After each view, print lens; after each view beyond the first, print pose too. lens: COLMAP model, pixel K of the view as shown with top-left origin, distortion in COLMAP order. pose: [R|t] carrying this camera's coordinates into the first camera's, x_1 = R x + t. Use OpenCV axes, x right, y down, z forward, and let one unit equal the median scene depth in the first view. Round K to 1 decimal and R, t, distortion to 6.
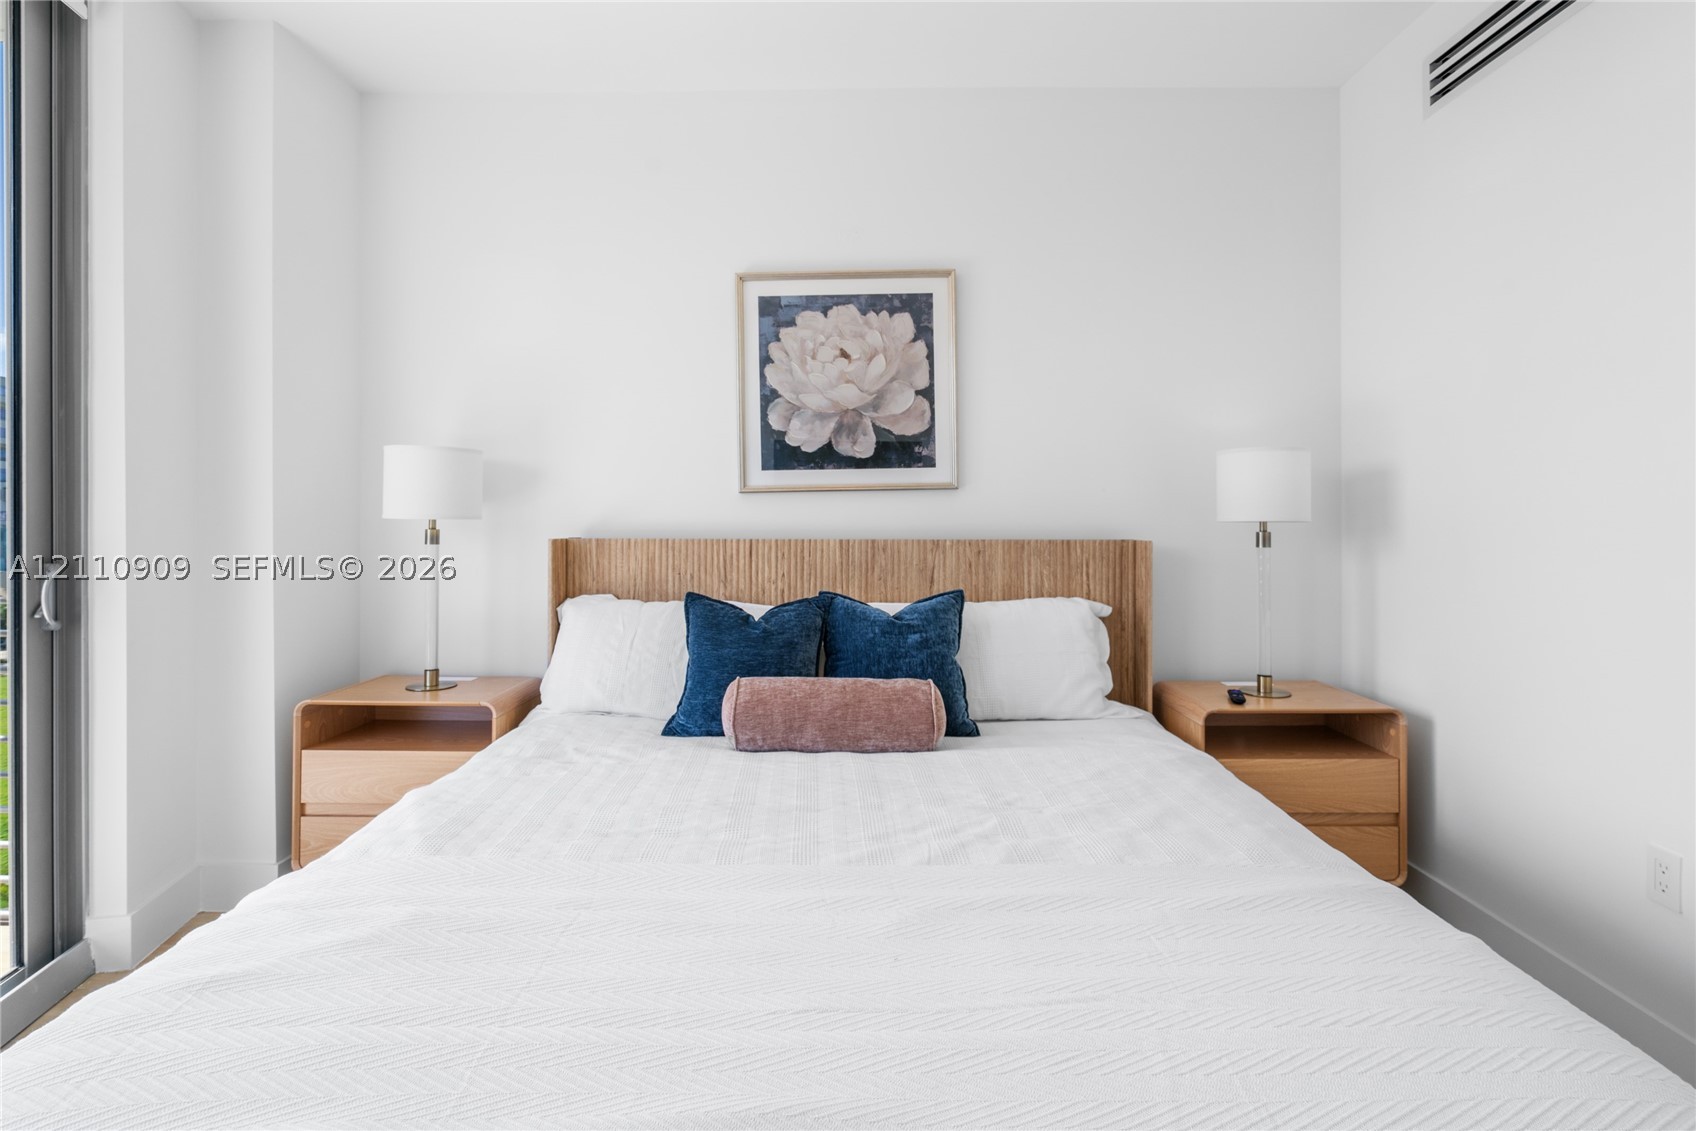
lens RADIAL K [[772.5, 0, 761.8], [0, 772.5, 526.7], [0, 0, 1]] dist [-0.012716, 0.005065]
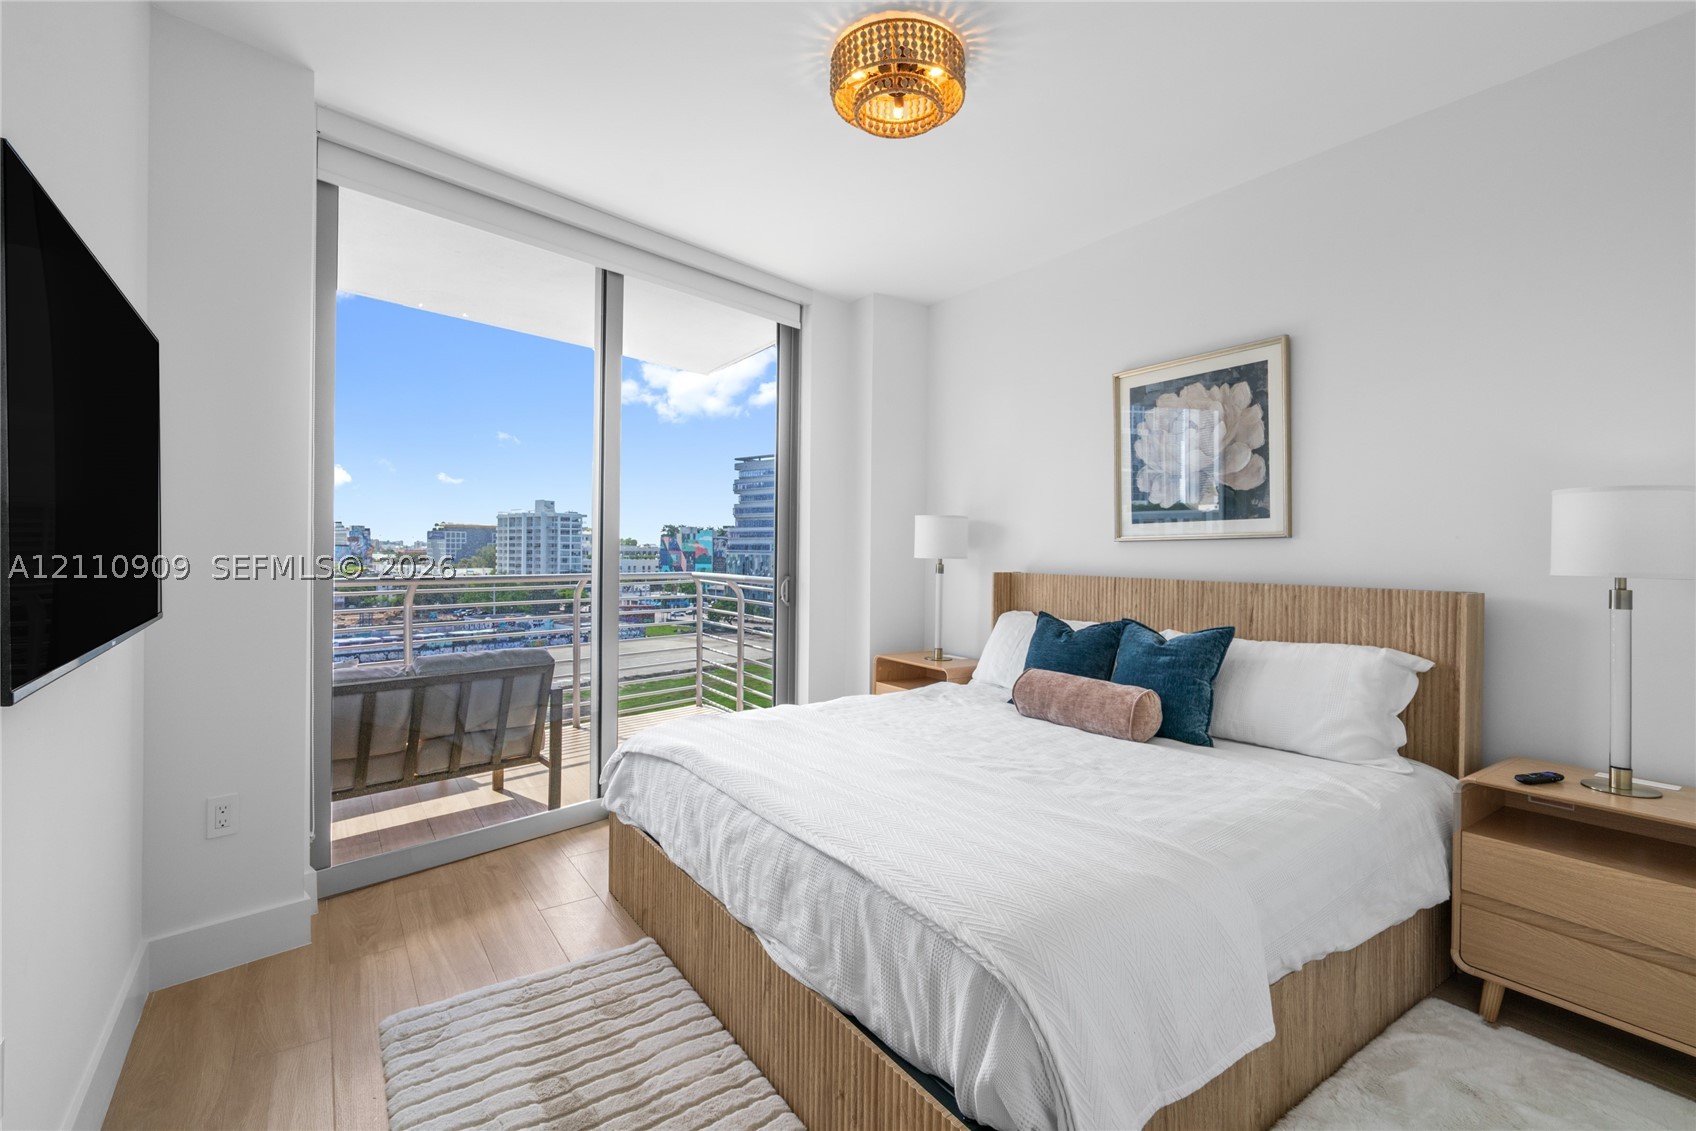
lens RADIAL K [[772.5, 0, 837.1], [0, 772.5, 554.5], [0, 0, 1]] dist [-0.012716, 0.005065]
pose [[0.567711, 0.011665, -0.823145, 0.782032], [-0.014564, 0.999885, 0.004125, -0.020445], [0.823099, 0.009647, 0.567816, -0.128413]]
